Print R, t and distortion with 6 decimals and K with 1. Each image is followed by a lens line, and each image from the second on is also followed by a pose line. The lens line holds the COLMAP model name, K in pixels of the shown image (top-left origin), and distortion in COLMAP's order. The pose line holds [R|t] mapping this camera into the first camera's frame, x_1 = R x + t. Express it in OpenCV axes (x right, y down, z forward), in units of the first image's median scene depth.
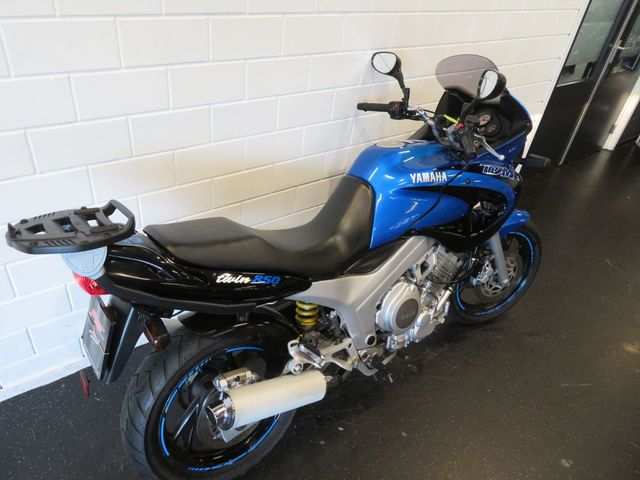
lens RADIAL K [[457.8, 0, 317.9], [0, 457.8, 240.4], [0, 0, 1]] dist [-0.005471, 0.002573]
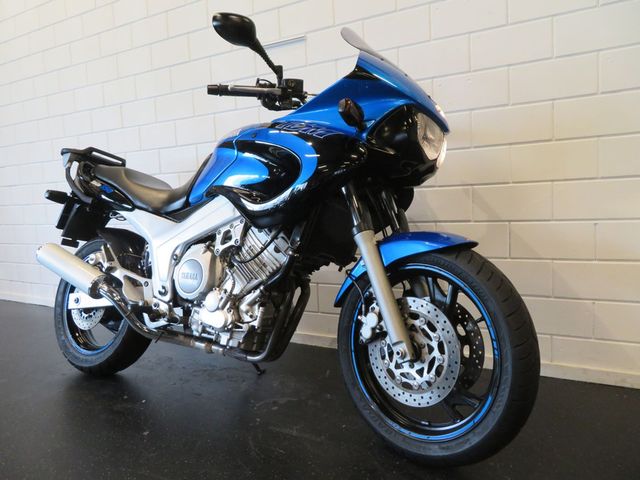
lens RADIAL K [[457.8, 0, 317.9], [0, 457.8, 240.4], [0, 0, 1]] dist [-0.005471, 0.002573]
pose [[0.383370, -0.042966, -0.922595, 1.103702], [-0.462199, 0.855912, -0.231920, 0.185389], [0.799625, 0.515333, 0.308272, 0.846759]]
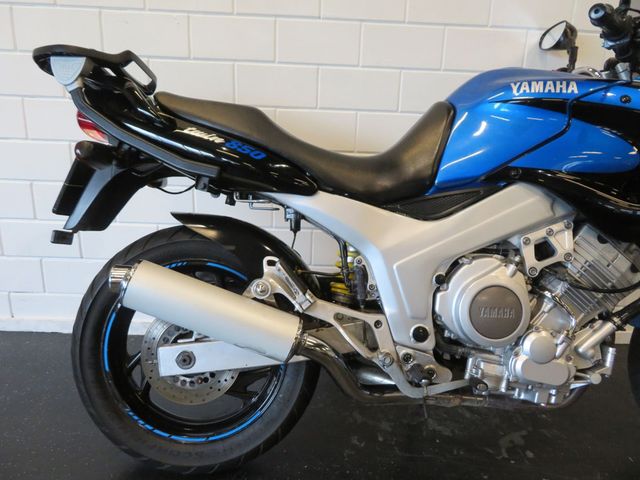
lens RADIAL K [[457.8, 0, 317.9], [0, 457.8, 240.4], [0, 0, 1]] dist [-0.005471, 0.002573]
pose [[0.810284, 0.075736, -0.581124, 0.331581], [-0.294946, 0.909575, -0.292713, 0.303920], [0.506407, 0.408580, 0.759351, 0.378557]]
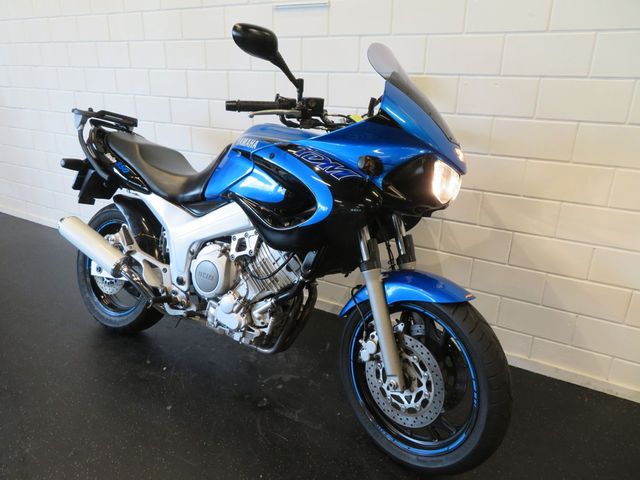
lens RADIAL K [[457.8, 0, 317.9], [0, 457.8, 240.4], [0, 0, 1]] dist [-0.005471, 0.002573]
pose [[0.370277, 0.216393, -0.903366, 1.119010], [-0.520276, 0.853954, -0.008697, -0.023069], [0.769551, 0.473220, 0.428783, 0.691814]]
